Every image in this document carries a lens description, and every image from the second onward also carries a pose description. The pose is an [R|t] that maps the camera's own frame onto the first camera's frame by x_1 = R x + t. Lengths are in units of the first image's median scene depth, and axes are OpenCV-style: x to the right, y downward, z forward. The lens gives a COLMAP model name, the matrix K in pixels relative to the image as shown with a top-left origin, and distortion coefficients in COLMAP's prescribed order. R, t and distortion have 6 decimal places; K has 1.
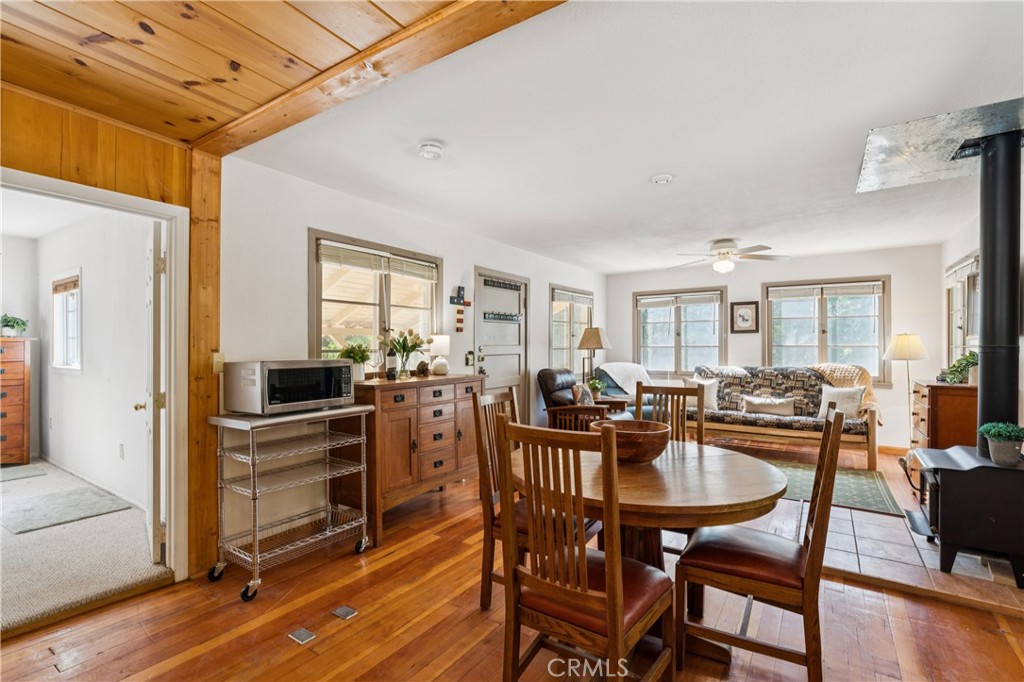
lens RADIAL K [[469.8, 0, 512.0], [0, 469.8, 341.0], [0, 0, 1]] dist [0.000455, 0.000002]
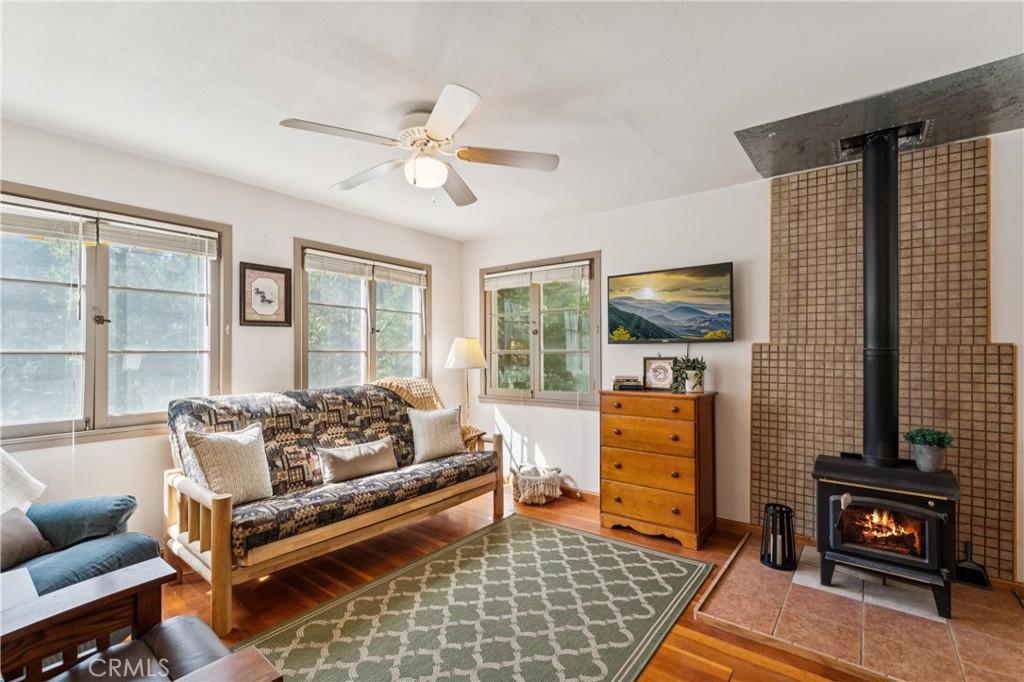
lens RADIAL K [[463.0, 0, 512.0], [0, 463.0, 341.0], [0, 0, 1]] dist [0.001160, 0.000194]
pose [[0.061714, 0.020047, 0.997893, 0.007121], [-0.015260, 0.999700, -0.019139, 0.006911], [-0.997977, -0.014046, 0.062002, 0.926183]]
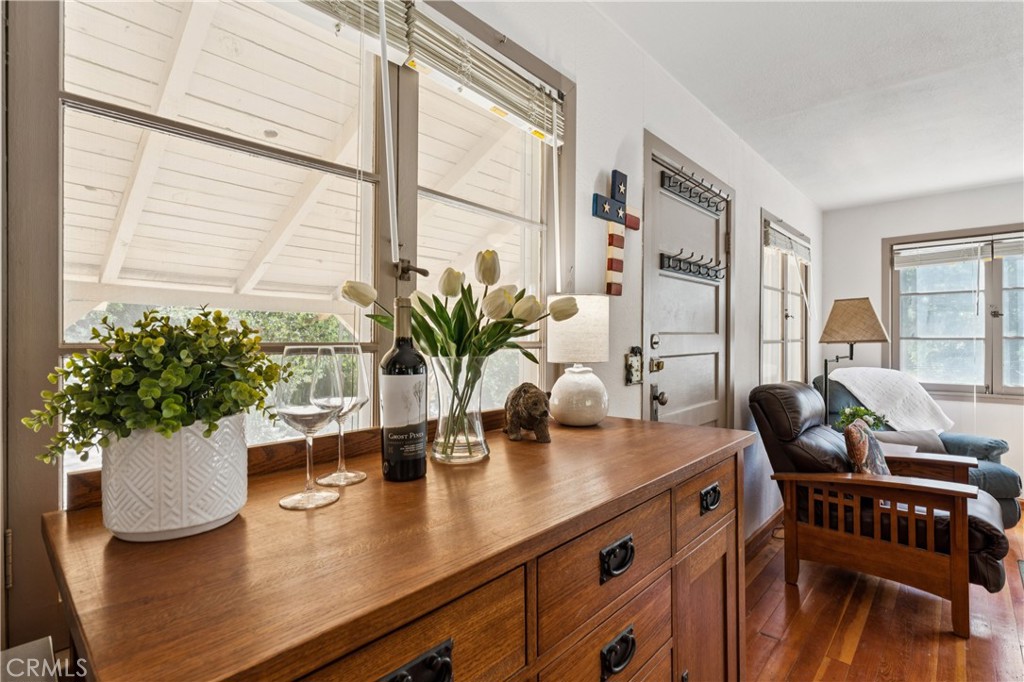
lens RADIAL K [[486.2, 0, 512.0], [0, 486.2, 341.0], [0, 0, 1]] dist [-0.002091, -0.000448]
pose [[0.988650, 0.004180, -0.150181, -0.124929], [-0.001651, 0.999855, 0.016966, 0.009776], [0.150230, -0.016526, 0.988513, 0.568753]]
